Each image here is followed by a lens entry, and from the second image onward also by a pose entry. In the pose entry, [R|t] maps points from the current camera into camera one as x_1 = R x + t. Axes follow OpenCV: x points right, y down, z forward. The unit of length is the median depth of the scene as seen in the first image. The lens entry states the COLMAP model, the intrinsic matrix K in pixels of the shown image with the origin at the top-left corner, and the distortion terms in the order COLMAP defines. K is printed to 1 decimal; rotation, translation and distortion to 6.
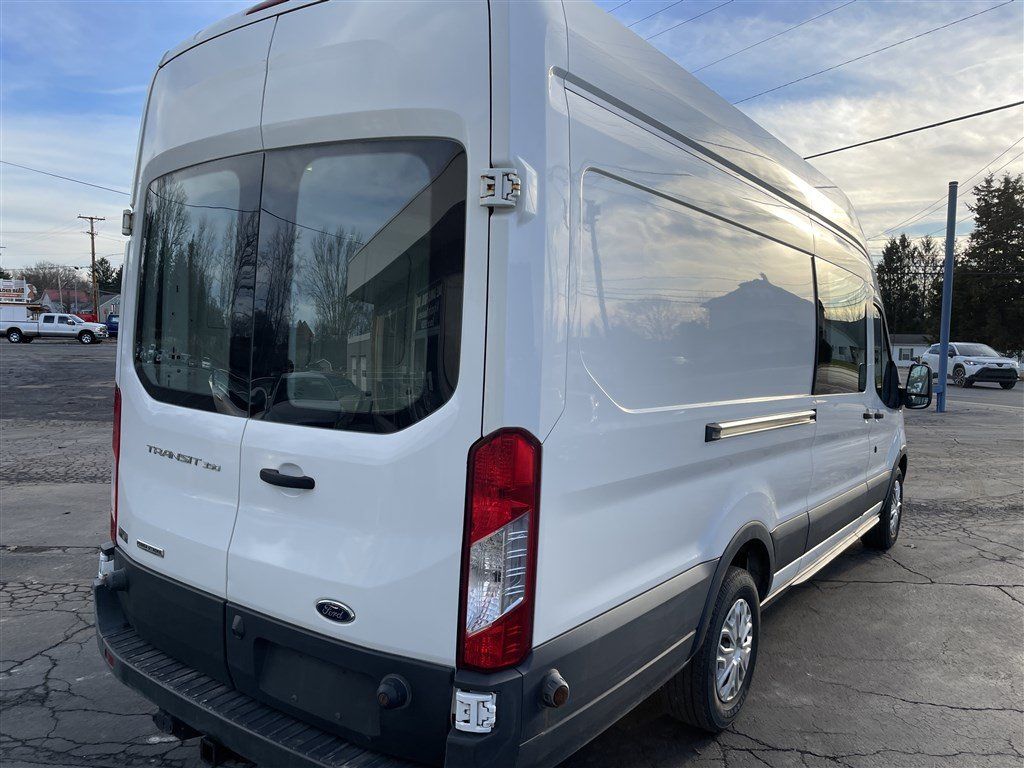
lens RADIAL K [[807.2, 0, 509.7], [0, 807.2, 379.4], [0, 0, 1]] dist [0.092965, -0.128980]
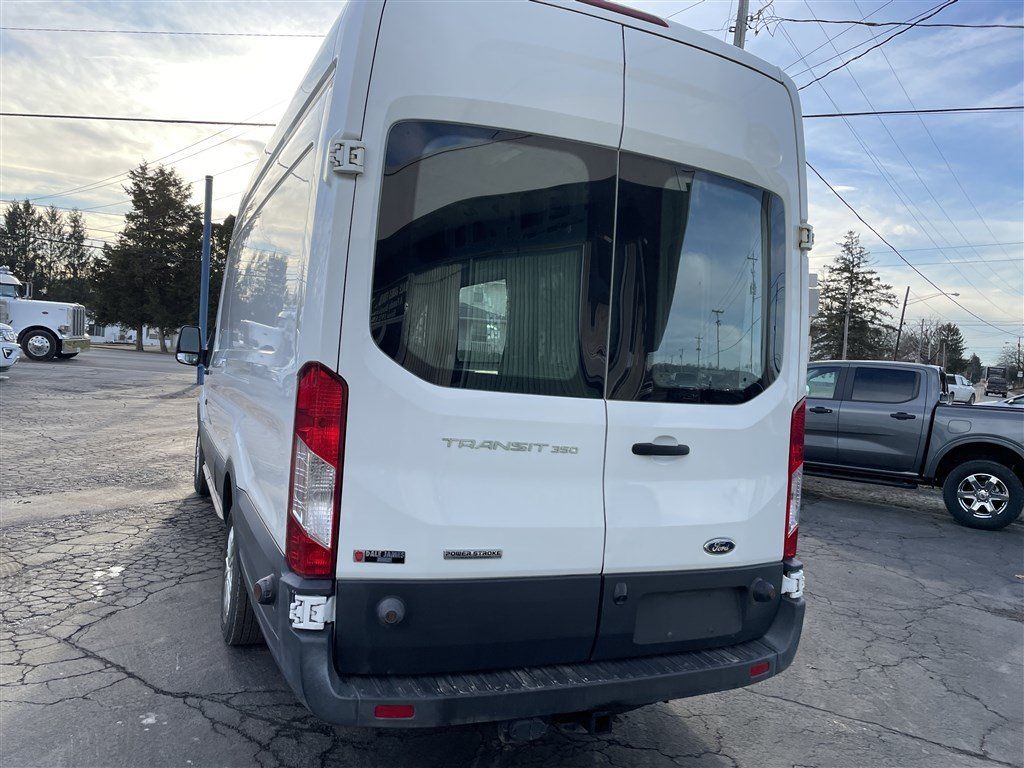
lens RADIAL K [[807.2, 0, 509.7], [0, 807.2, 379.4], [0, 0, 1]] dist [0.092965, -0.128980]
pose [[0.477563, -0.020909, 0.878349, -0.134822], [-0.008600, 0.999558, 0.028471, -0.000673], [-0.878555, -0.021150, 0.477172, 0.063203]]
